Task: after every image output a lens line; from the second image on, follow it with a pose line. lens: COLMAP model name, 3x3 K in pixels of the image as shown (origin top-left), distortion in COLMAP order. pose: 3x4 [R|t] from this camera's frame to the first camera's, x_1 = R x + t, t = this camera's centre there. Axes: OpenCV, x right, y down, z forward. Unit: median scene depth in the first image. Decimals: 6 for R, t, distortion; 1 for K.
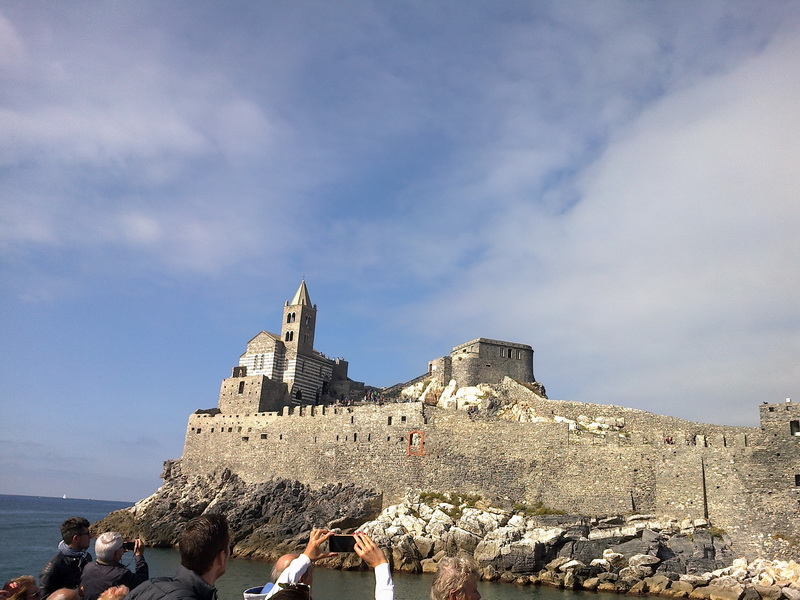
lens RADIAL K [[701.6, 0, 400.0], [0, 701.6, 300.0], [0, 0, 1]] dist [0.080599, -0.152413]
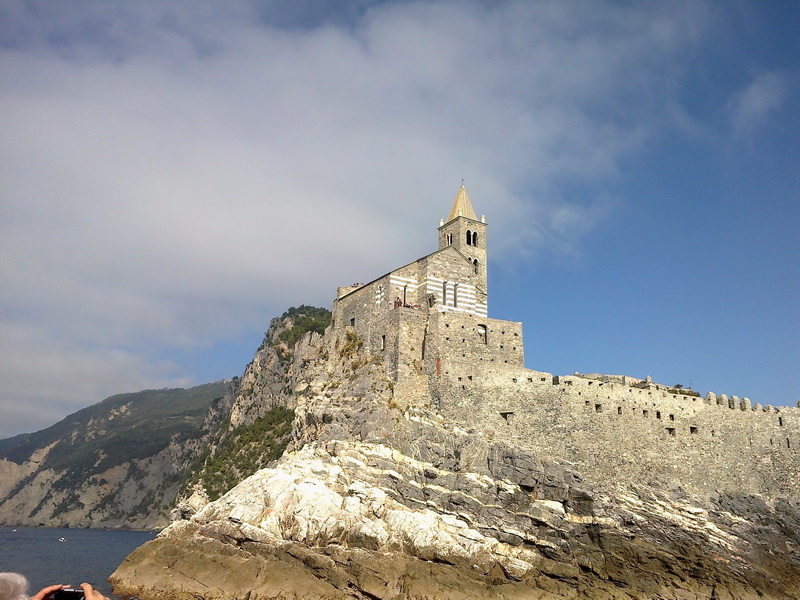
lens RADIAL K [[701.2, 0, 400.0], [0, 701.2, 300.0], [0, 0, 1]] dist [-0.047900, -0.002798]
pose [[0.473738, 0.225516, 0.851302, -0.761849], [-0.246464, 0.961981, -0.117682, 0.181318], [-0.845475, -0.154064, 0.511308, 0.749278]]
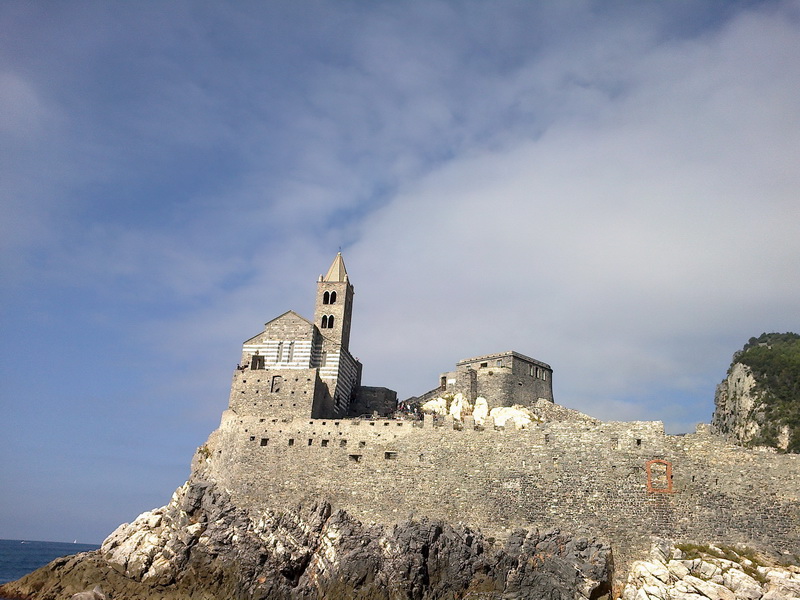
lens RADIAL K [[670.0, 0, 400.0], [0, 670.0, 300.0], [0, 0, 1]] dist [0.038311, -0.114786]
pose [[0.925182, 0.129968, 0.356576, -0.357793], [-0.113422, 0.991284, -0.067022, 0.070198], [-0.362179, 0.021564, 0.931859, 0.313457]]
